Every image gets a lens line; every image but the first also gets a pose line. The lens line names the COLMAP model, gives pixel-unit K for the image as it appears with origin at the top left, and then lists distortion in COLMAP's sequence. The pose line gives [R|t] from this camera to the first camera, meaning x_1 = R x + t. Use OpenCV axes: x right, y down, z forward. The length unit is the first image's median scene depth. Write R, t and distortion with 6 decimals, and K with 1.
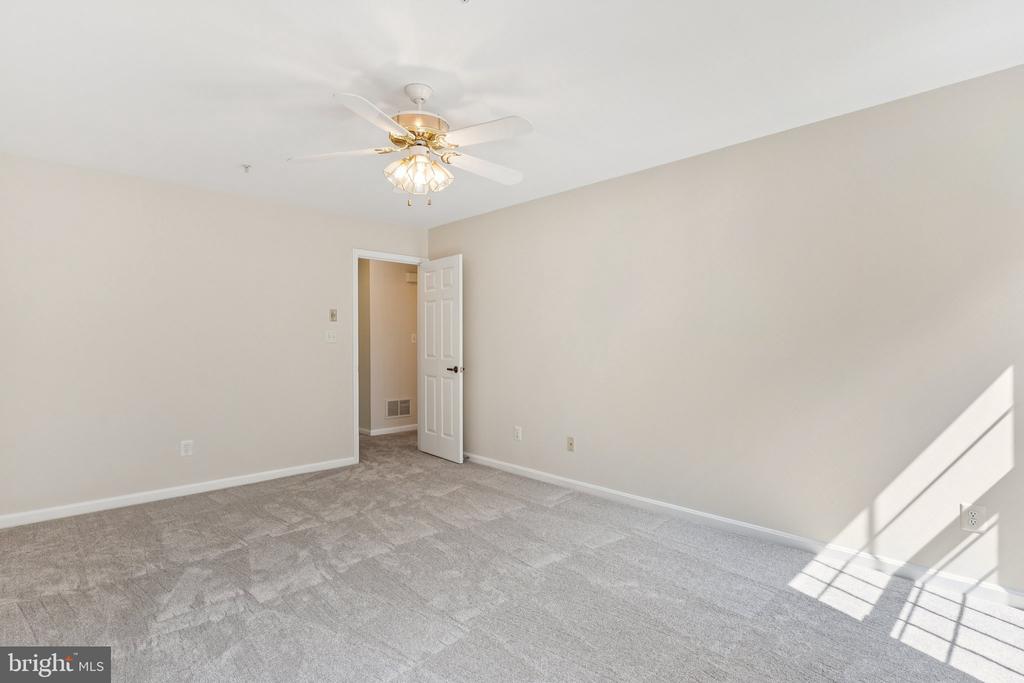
lens RADIAL K [[500.9, 0, 512.0], [0, 500.9, 341.5], [0, 0, 1]] dist [-0.003890, -0.000777]
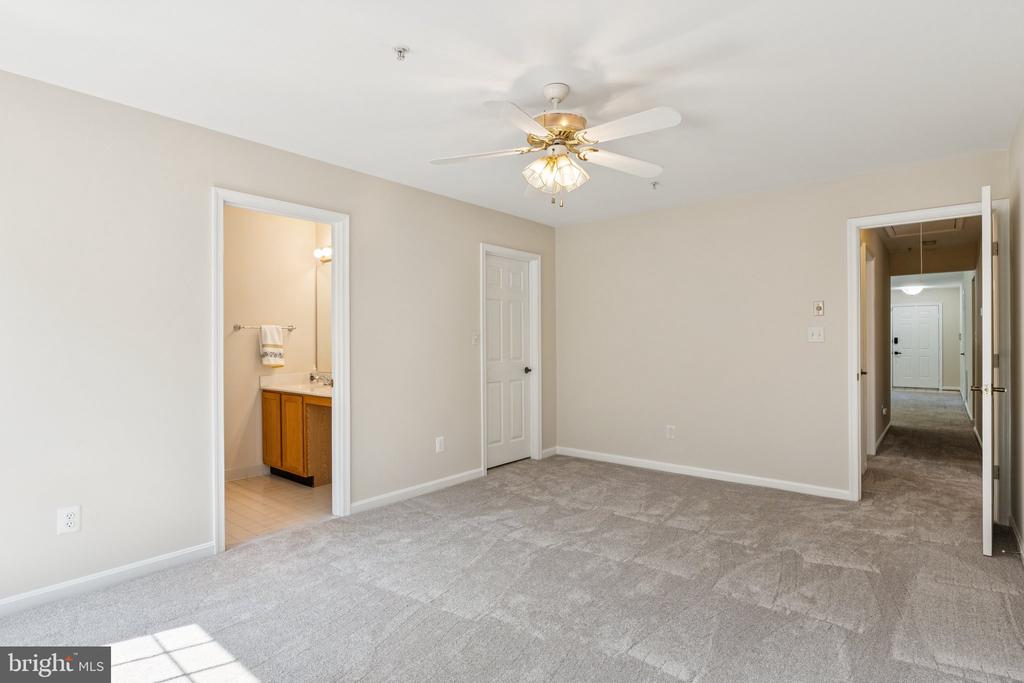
lens RADIAL K [[517.0, 0, 508.3], [0, 517.0, 339.0], [0, 0, 1]] dist [-0.005157, 0.000034]
pose [[0.118972, -0.003132, -0.992893, 0.606300], [0.003309, 0.999991, -0.002758, -0.002558], [0.992892, -0.002957, 0.118981, 0.576325]]
